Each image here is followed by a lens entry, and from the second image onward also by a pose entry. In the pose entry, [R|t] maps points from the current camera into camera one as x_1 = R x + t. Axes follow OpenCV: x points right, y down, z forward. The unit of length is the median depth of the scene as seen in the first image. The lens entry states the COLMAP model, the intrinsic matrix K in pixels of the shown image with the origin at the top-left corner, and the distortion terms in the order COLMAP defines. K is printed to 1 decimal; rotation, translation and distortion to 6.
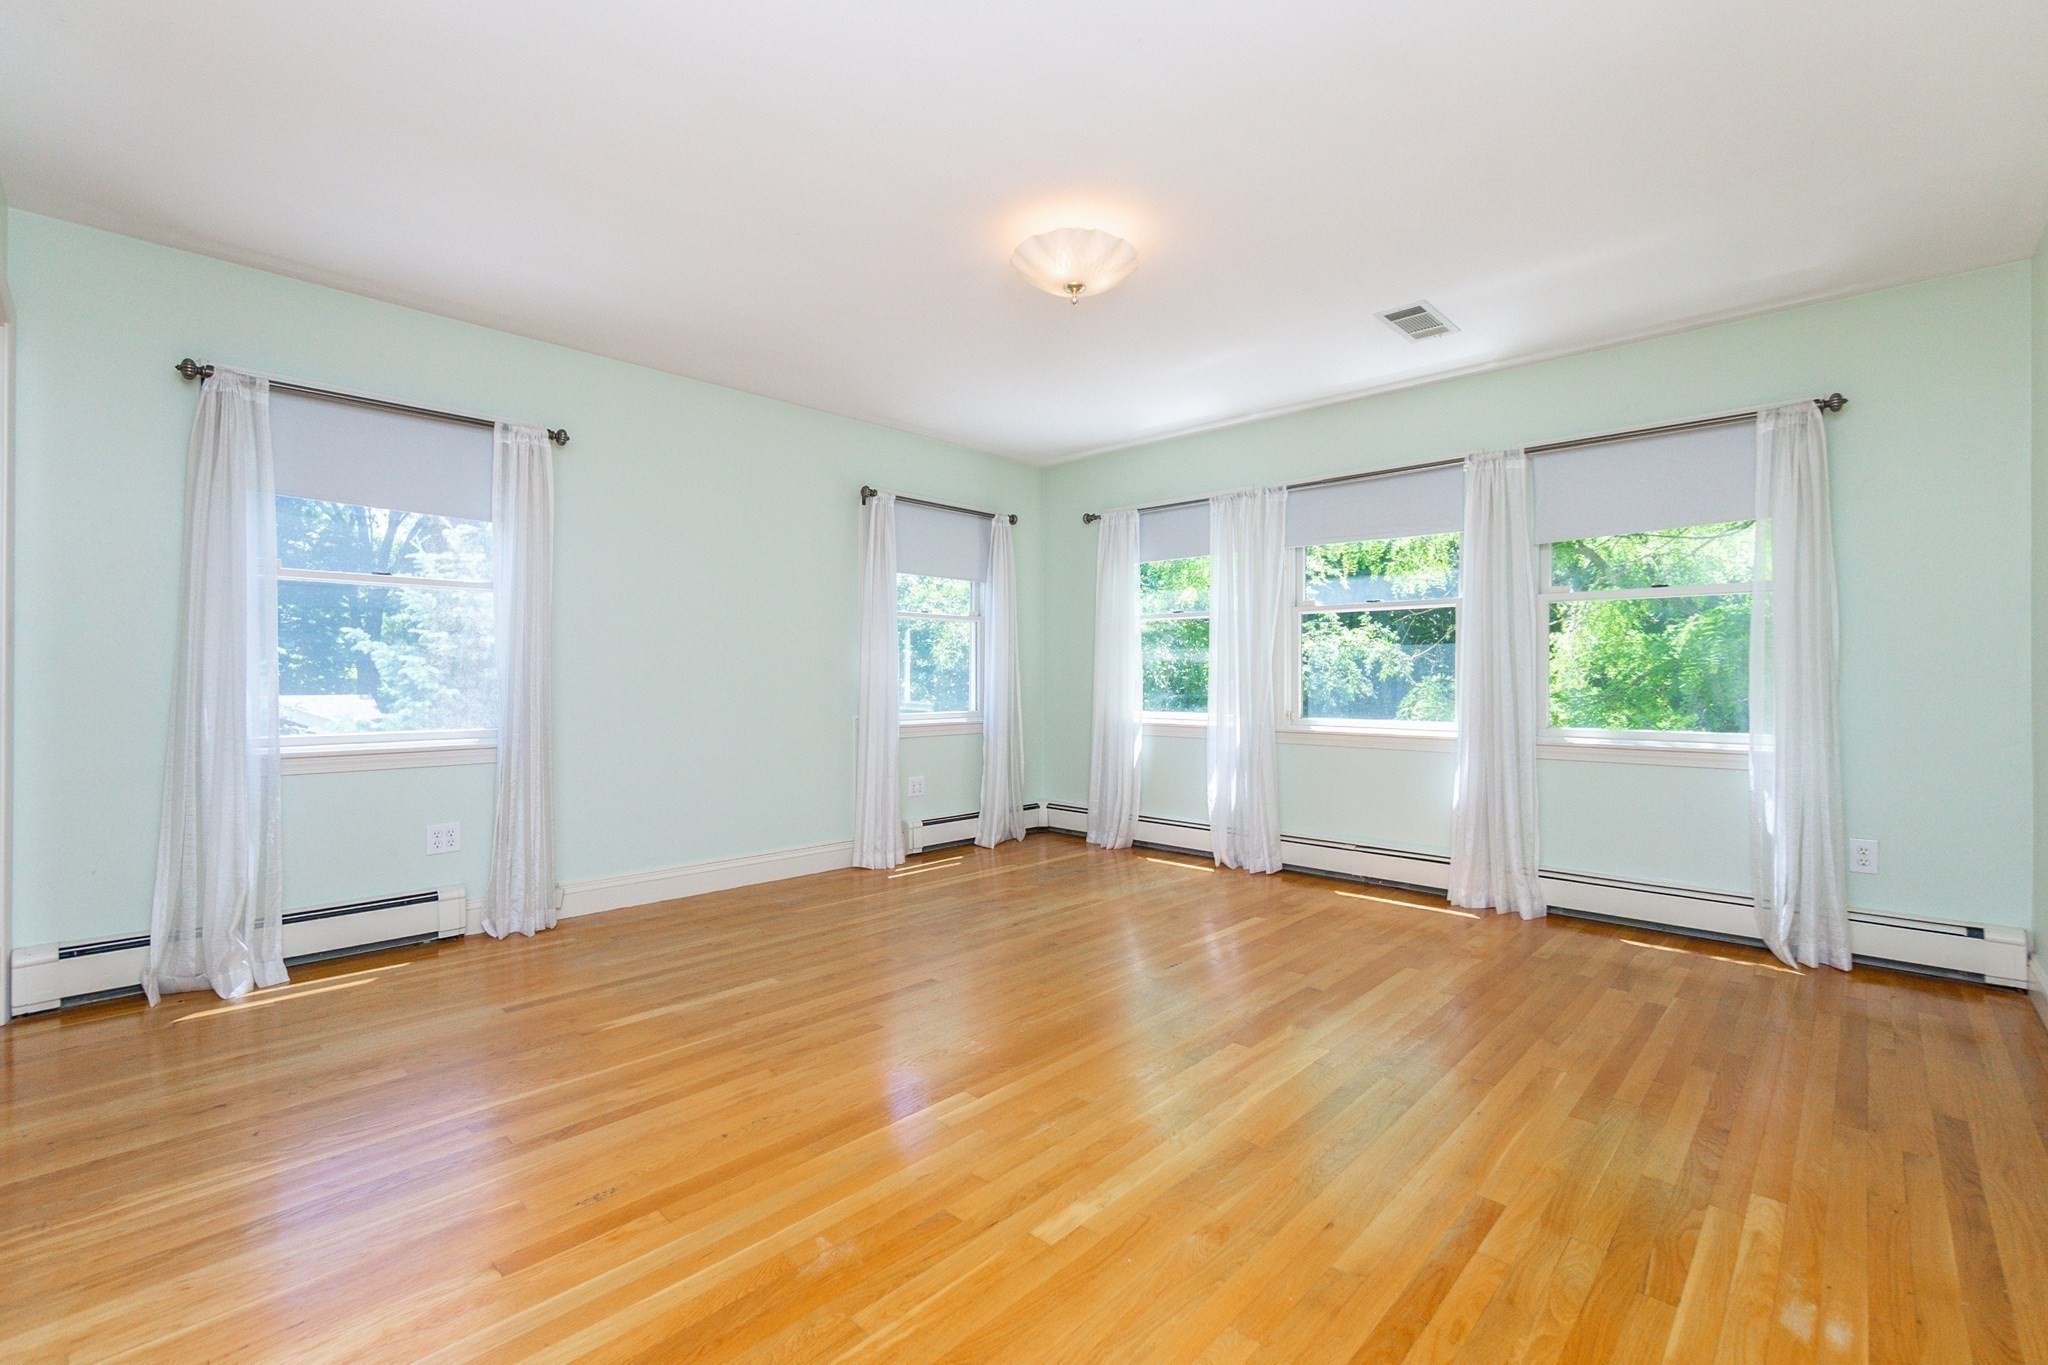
lens RADIAL K [[883.1, 0, 1039.4], [0, 883.1, 677.8], [0, 0, 1]] dist [0.000602, -0.000054]
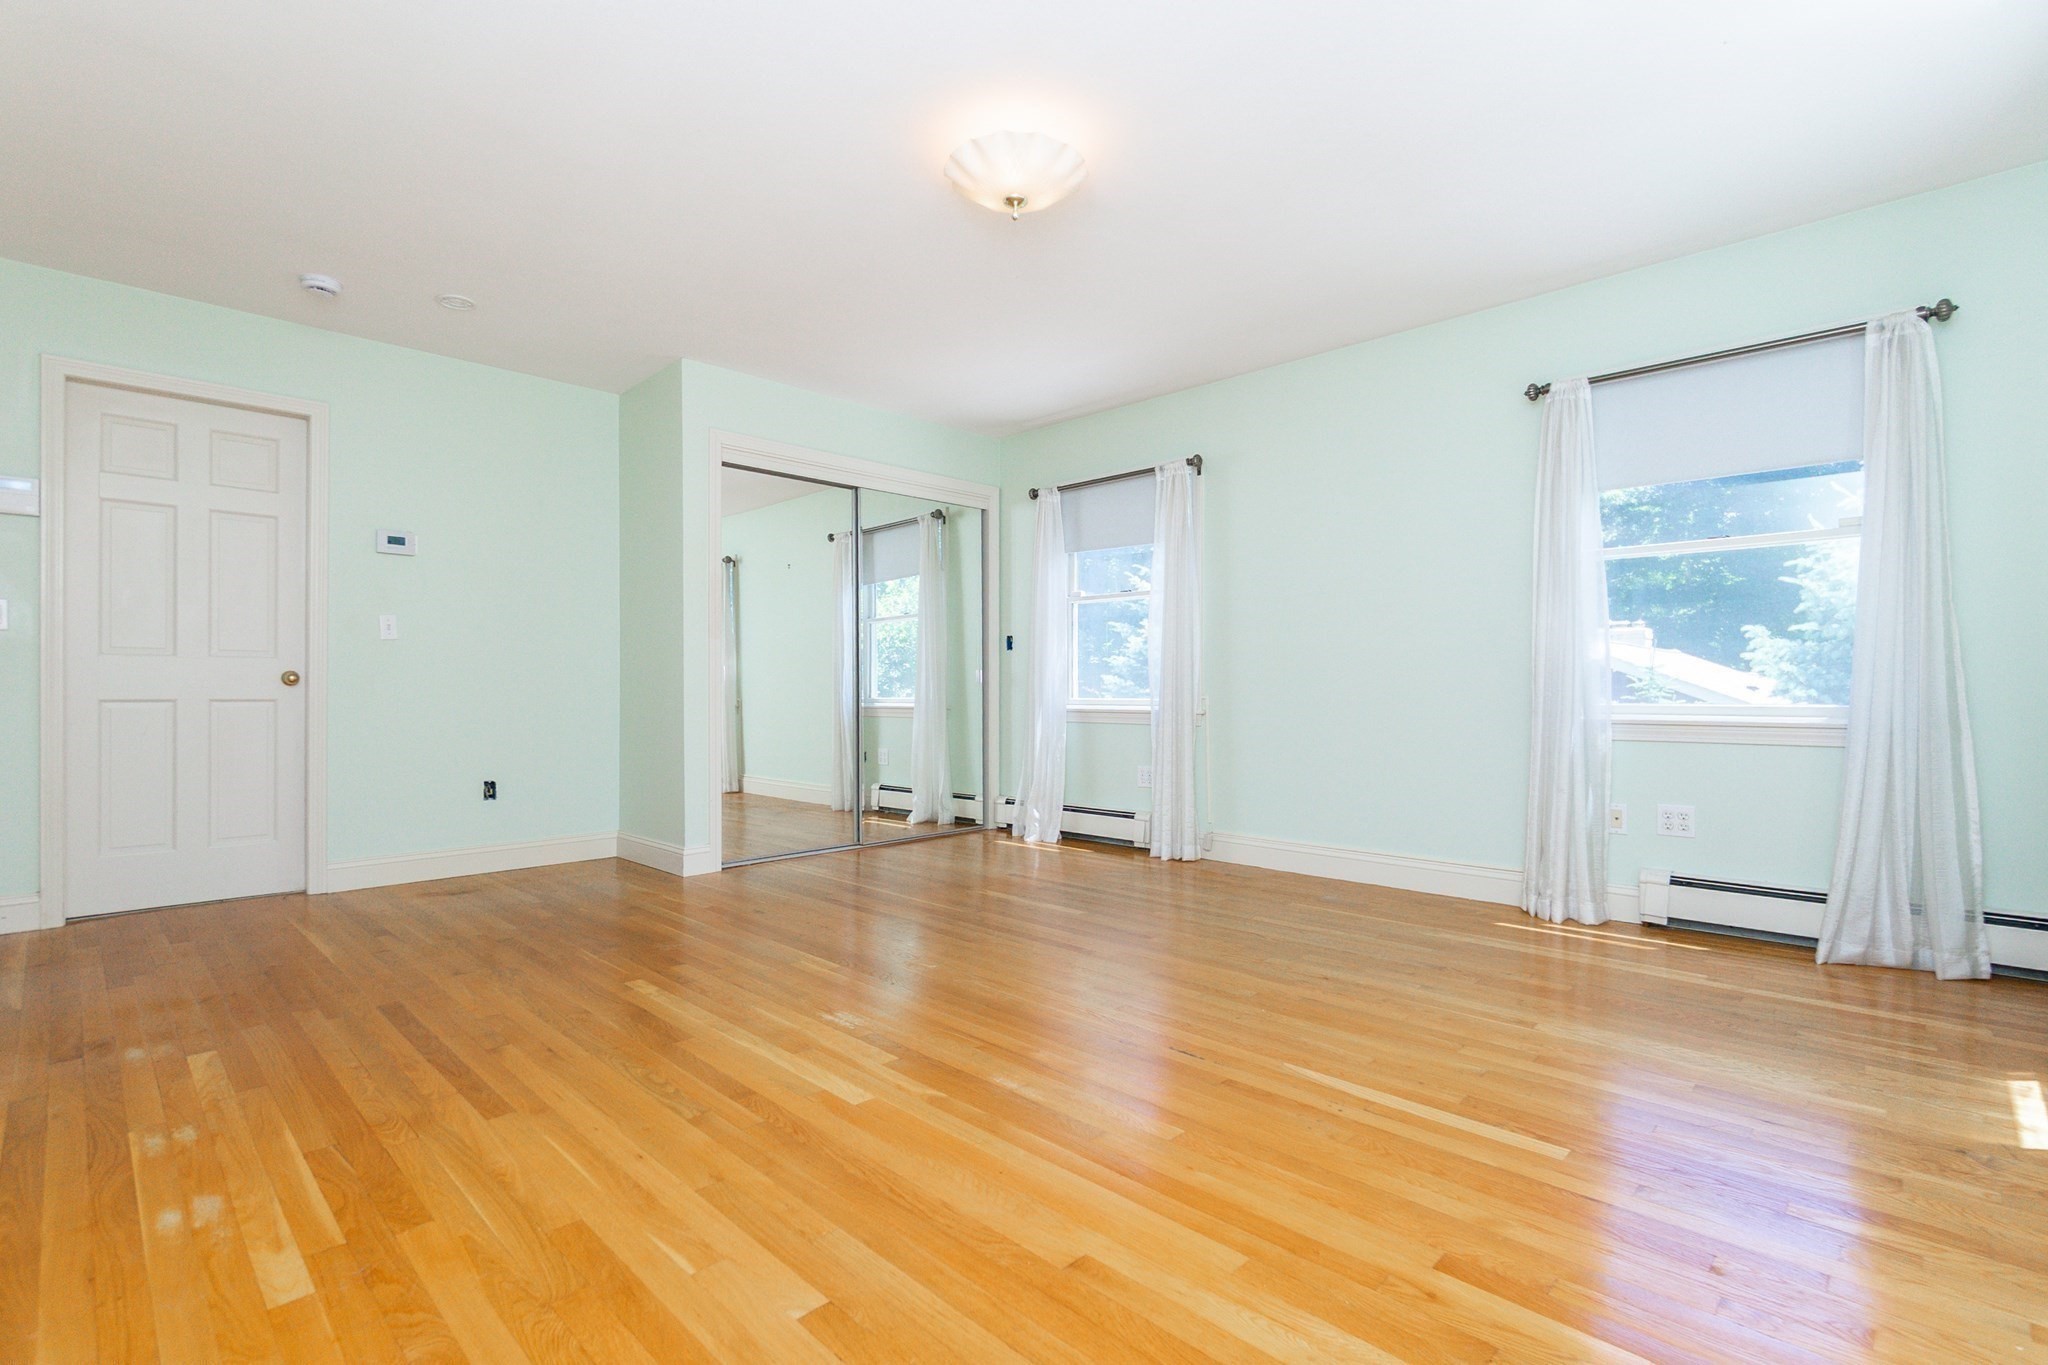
lens RADIAL K [[885.4, 0, 1026.9], [0, 885.4, 691.9], [0, 0, 1]] dist [0.002796, 0.000815]
pose [[0.003330, -0.000125, -0.999994, 1.101699], [0.005225, 0.999986, -0.000107, 0.051946], [0.999981, -0.005225, 0.003331, 1.130679]]
